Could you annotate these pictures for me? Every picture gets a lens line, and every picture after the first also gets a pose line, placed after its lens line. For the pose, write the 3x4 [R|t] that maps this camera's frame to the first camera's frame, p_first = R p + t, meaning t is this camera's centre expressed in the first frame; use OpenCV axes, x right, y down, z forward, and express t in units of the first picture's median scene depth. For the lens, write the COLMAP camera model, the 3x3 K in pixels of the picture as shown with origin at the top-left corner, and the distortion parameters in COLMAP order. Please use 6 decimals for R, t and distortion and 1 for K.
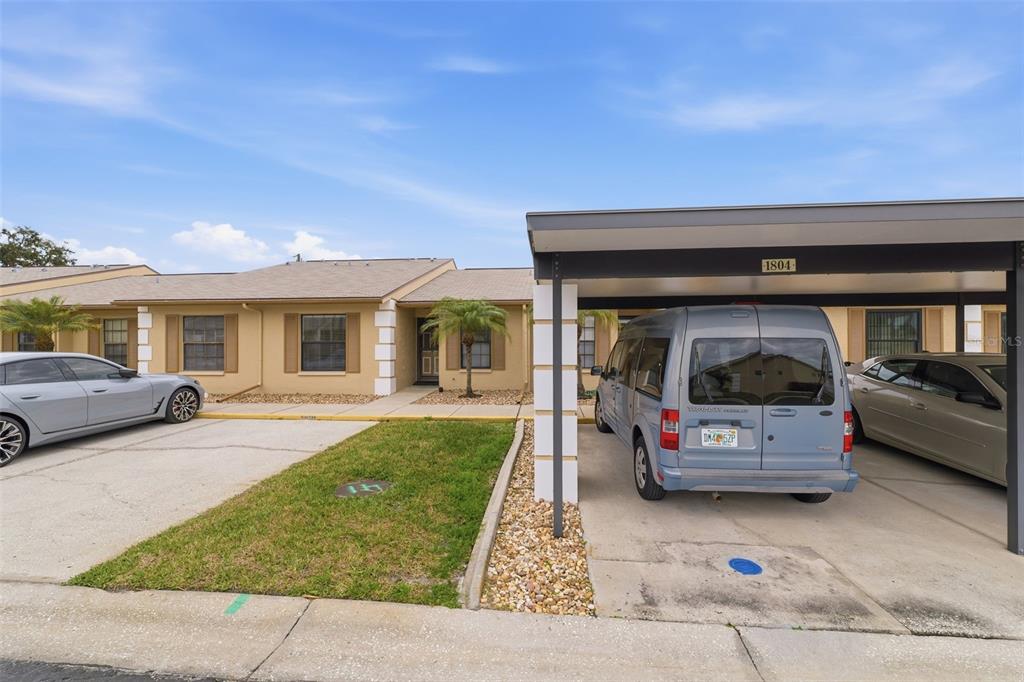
lens RADIAL K [[419.3, 0, 510.8], [0, 419.3, 339.6], [0, 0, 1]] dist [-0.000308, -0.000763]
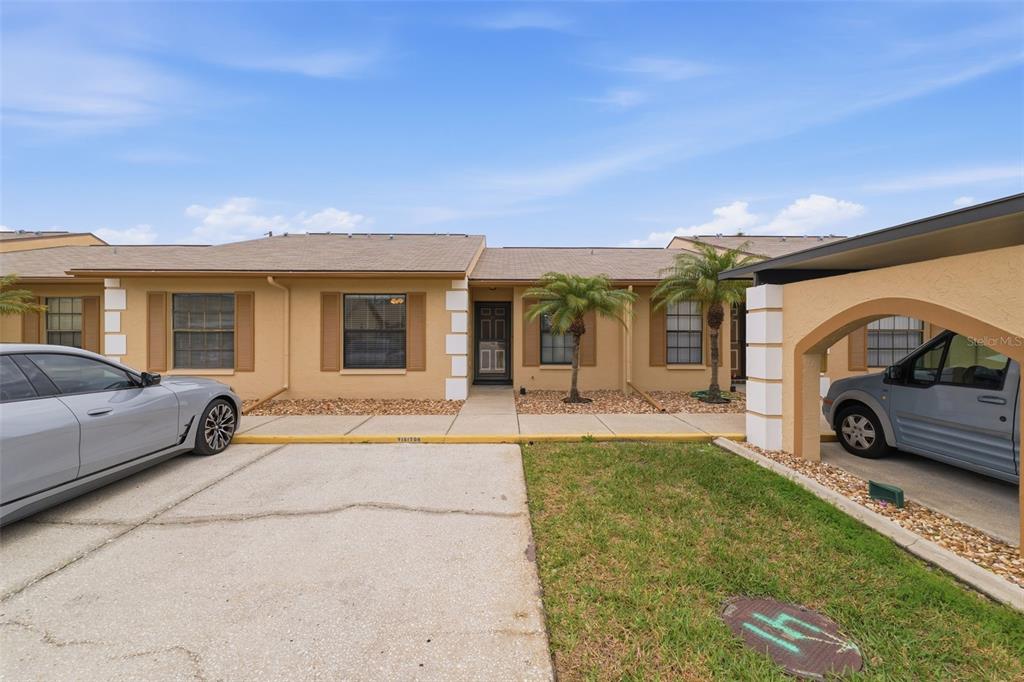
lens RADIAL K [[419.3, 0, 513.4], [0, 419.3, 333.0], [0, 0, 1]] dist [-0.000308, -0.000763]
pose [[0.994374, 0.005020, 0.105805, -0.281003], [-0.005562, 0.999973, 0.004827, 0.005803], [-0.105778, -0.005388, 0.994375, 0.221013]]
